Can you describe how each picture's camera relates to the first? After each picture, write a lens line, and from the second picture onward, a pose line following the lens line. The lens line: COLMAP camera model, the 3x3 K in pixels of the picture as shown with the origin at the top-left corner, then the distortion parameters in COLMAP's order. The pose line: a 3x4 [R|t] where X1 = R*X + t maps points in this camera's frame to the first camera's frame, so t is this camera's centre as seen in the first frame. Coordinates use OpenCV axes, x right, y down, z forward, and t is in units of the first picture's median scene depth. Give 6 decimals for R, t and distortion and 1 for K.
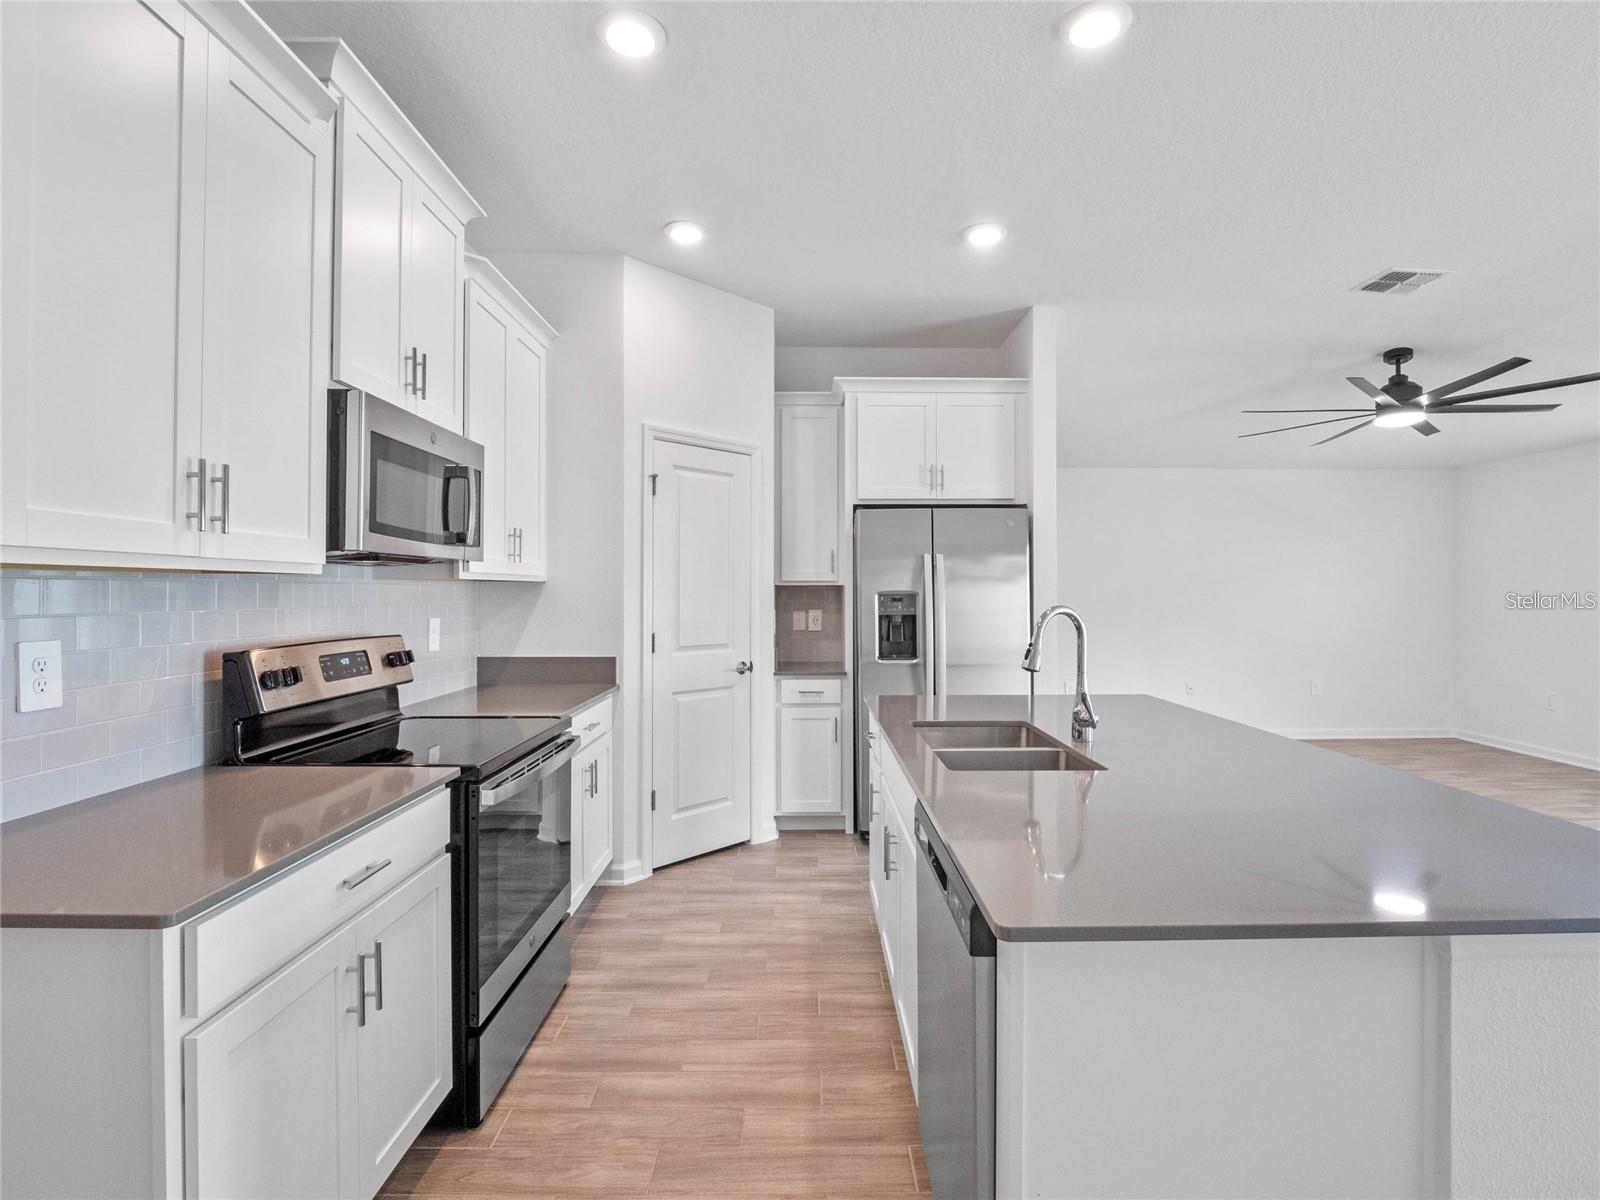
lens RADIAL K [[778.9, 0, 805.2], [0, 778.9, 592.2], [0, 0, 1]] dist [-0.005003, -0.002989]
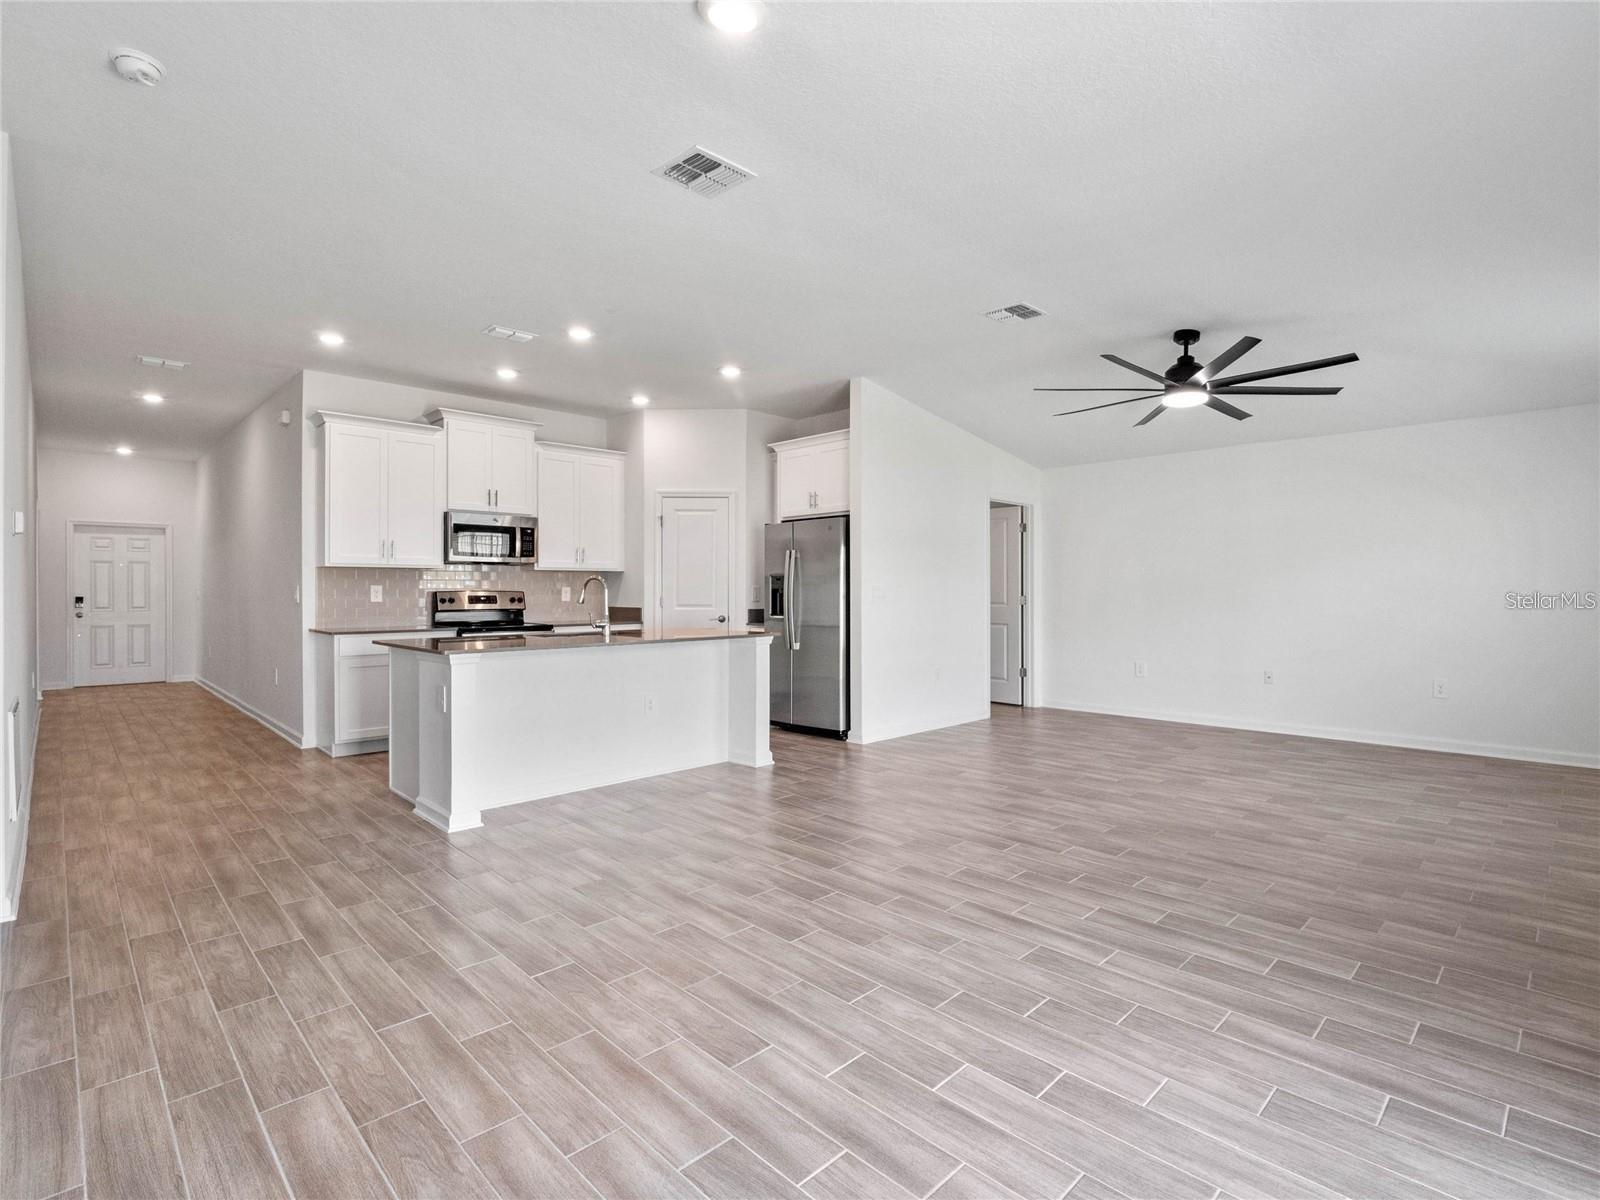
lens RADIAL K [[778.9, 0, 815.7], [0, 778.9, 596.6], [0, 0, 1]] dist [-0.005003, -0.002989]
pose [[0.693806, 0.005892, -0.720138, 1.330073], [-0.000918, 0.999973, 0.007297, 0.033203], [0.720162, -0.004401, 0.693792, -0.071365]]
